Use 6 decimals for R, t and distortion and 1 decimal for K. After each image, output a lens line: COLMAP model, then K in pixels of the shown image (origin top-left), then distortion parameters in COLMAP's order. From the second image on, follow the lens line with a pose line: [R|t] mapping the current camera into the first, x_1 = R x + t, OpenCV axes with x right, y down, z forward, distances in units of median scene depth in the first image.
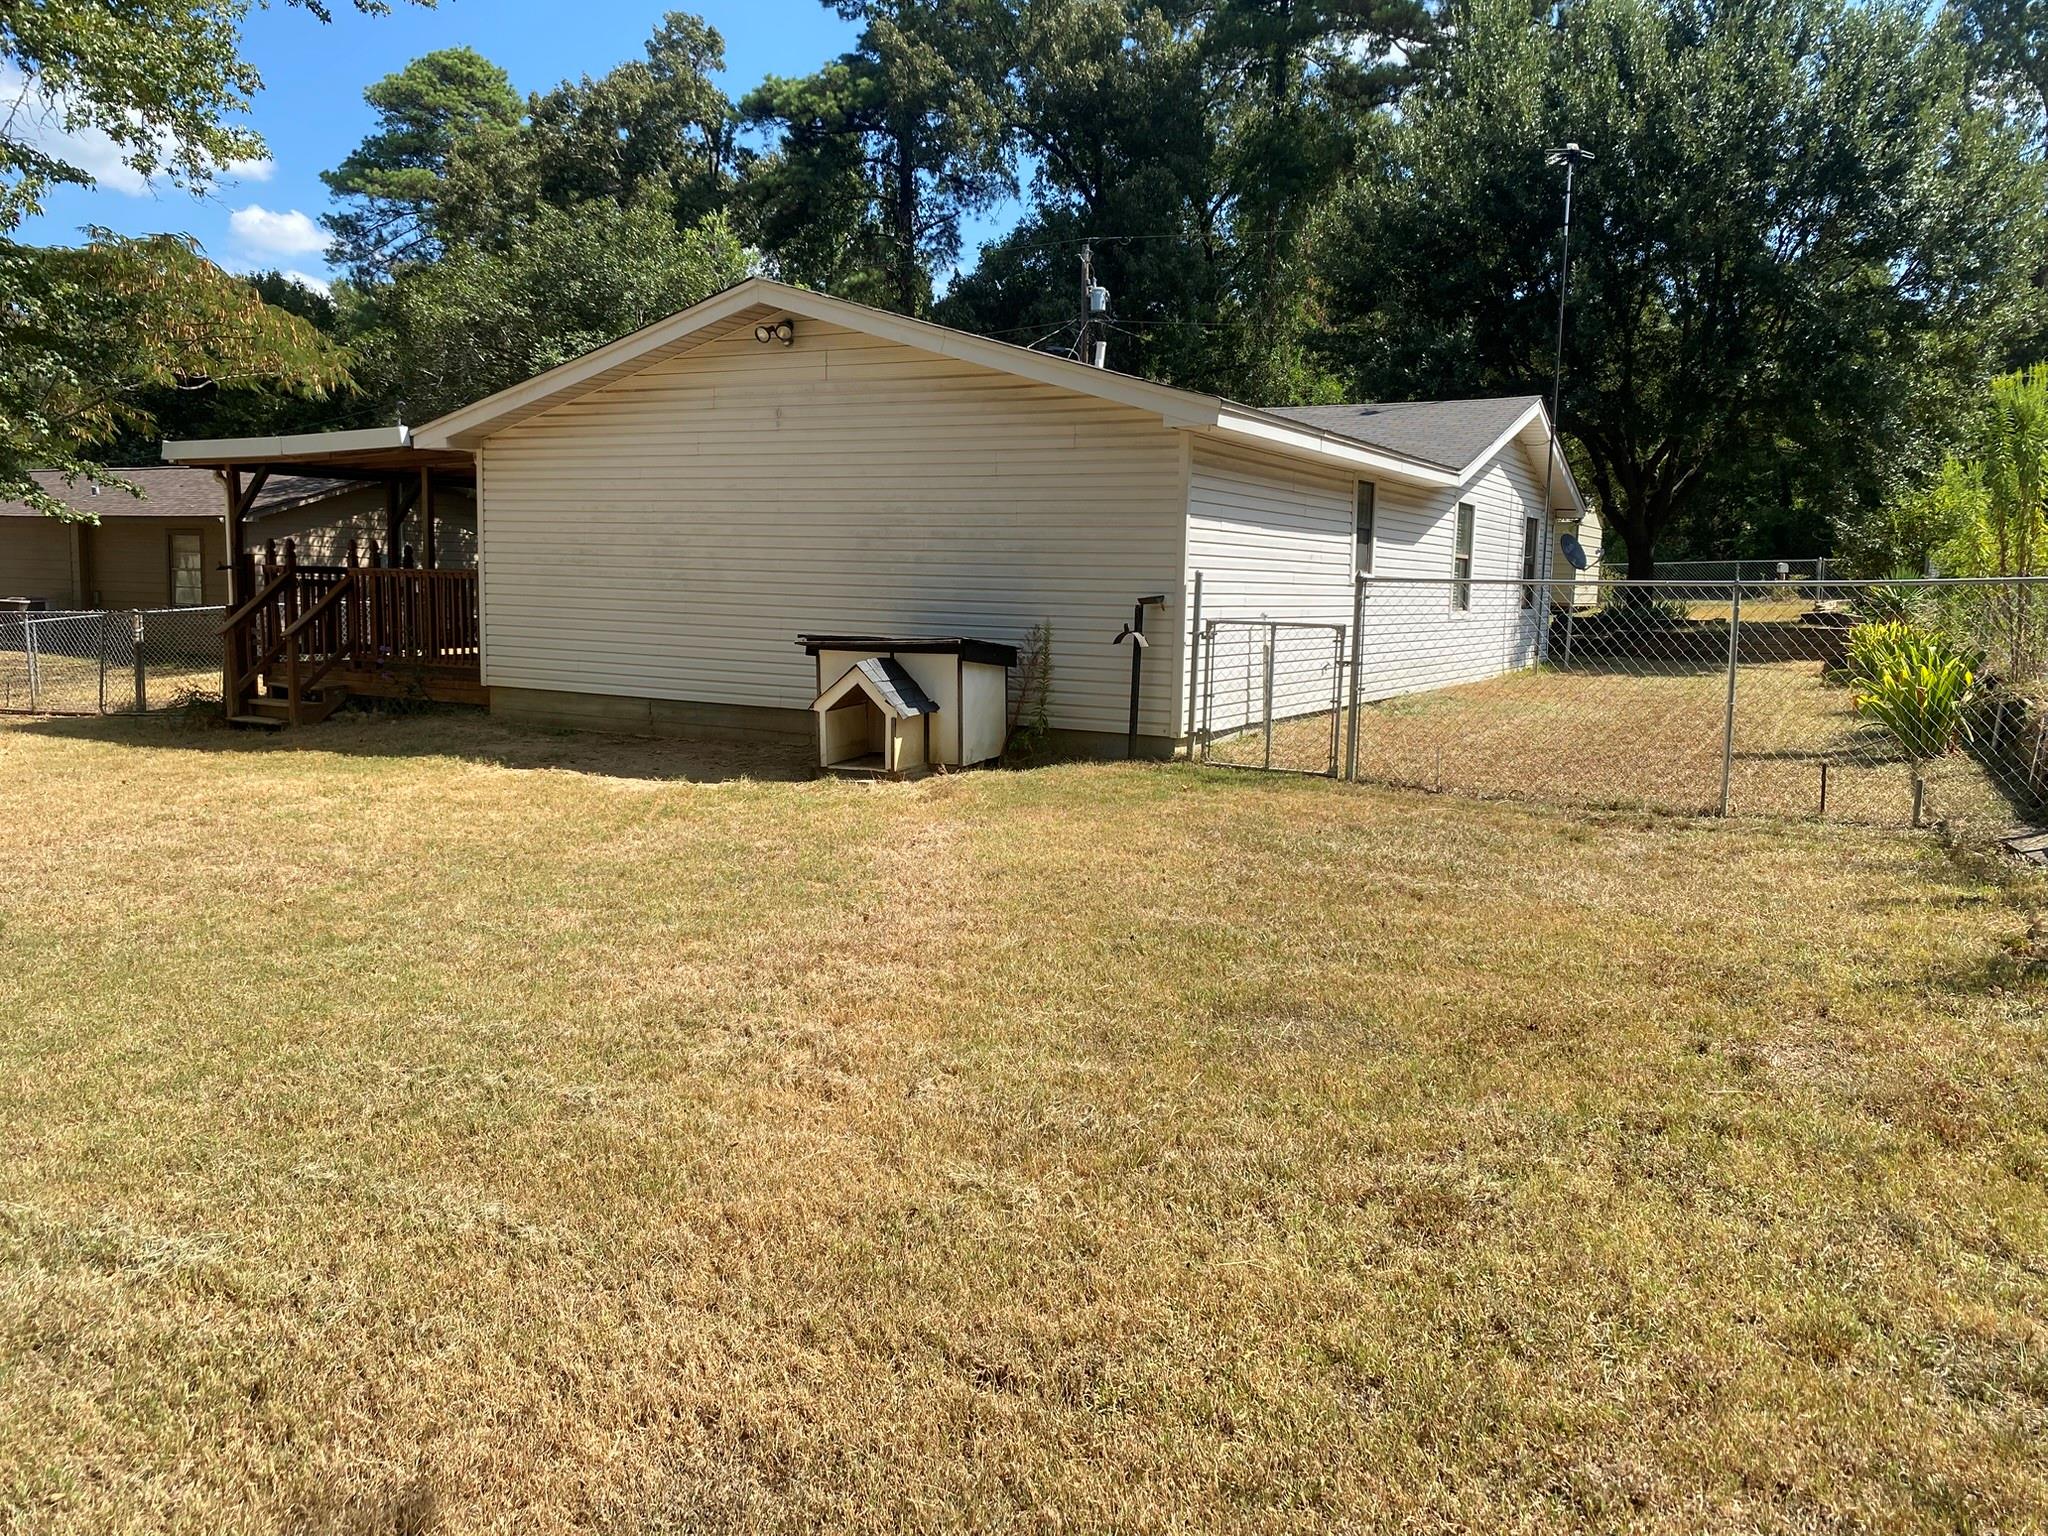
lens RADIAL K [[1581.1, 0, 1021.9], [0, 1581.1, 759.0], [0, 0, 1]] dist [0.084661, -0.104241]
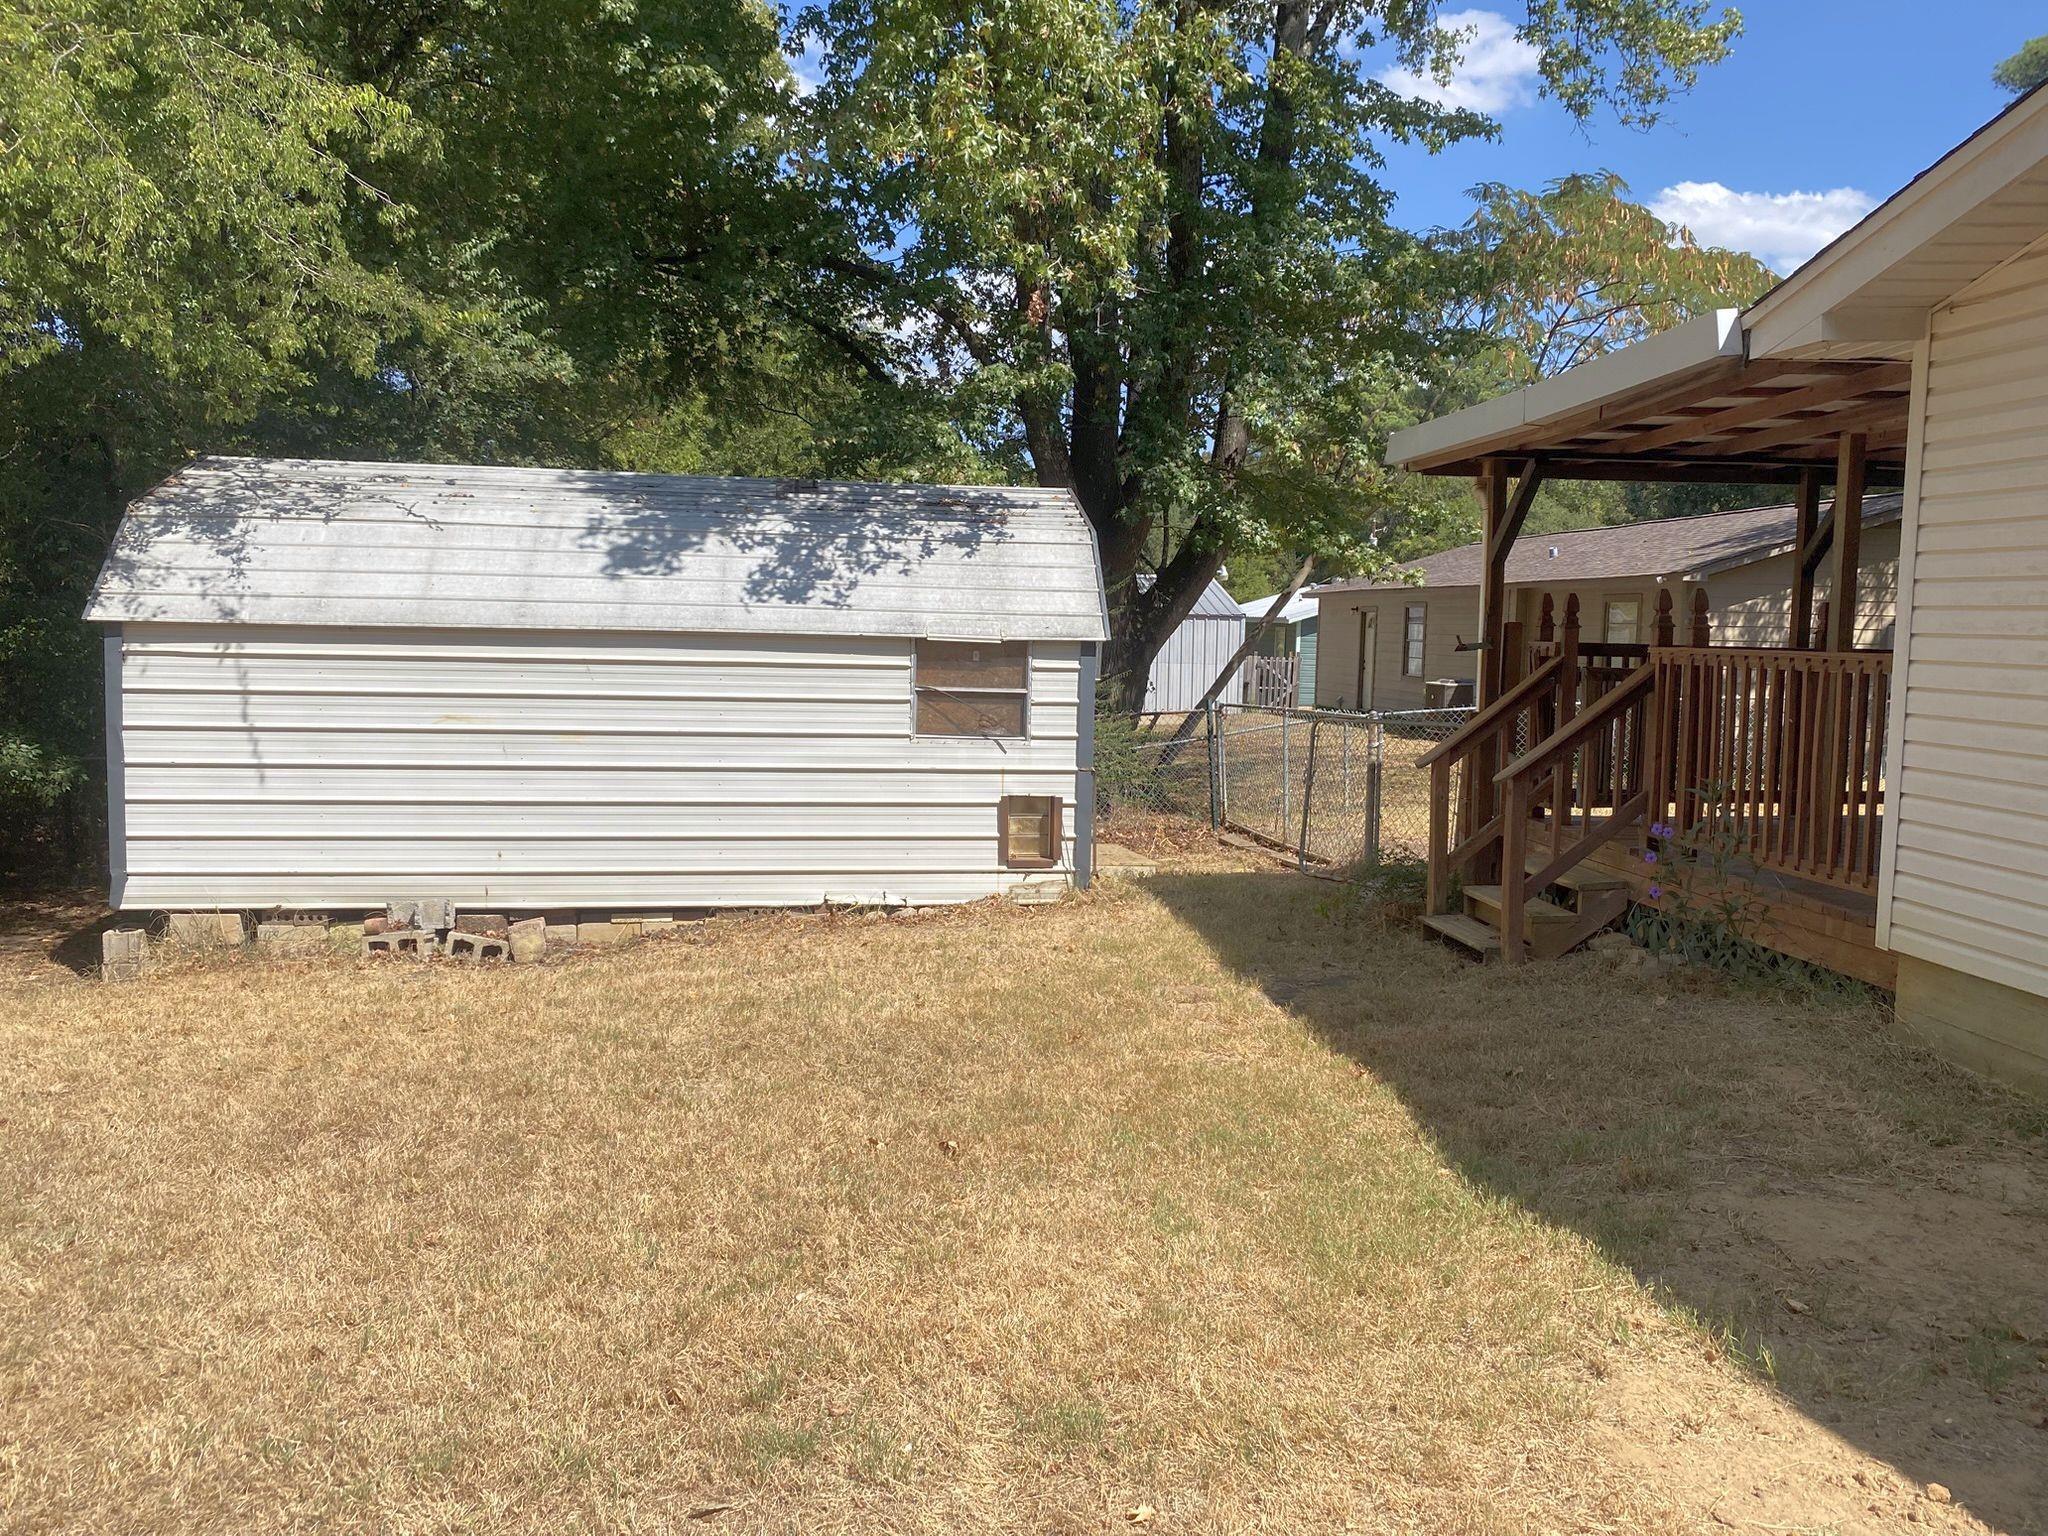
lens RADIAL K [[1581.1, 0, 1026.9], [0, 1581.1, 747.6], [0, 0, 1]] dist [0.084661, -0.104241]
pose [[0.603220, 0.052094, -0.795872, -0.119999], [-0.094842, 0.995470, -0.006725, -0.056298], [0.791916, 0.079538, 0.605428, 0.462868]]
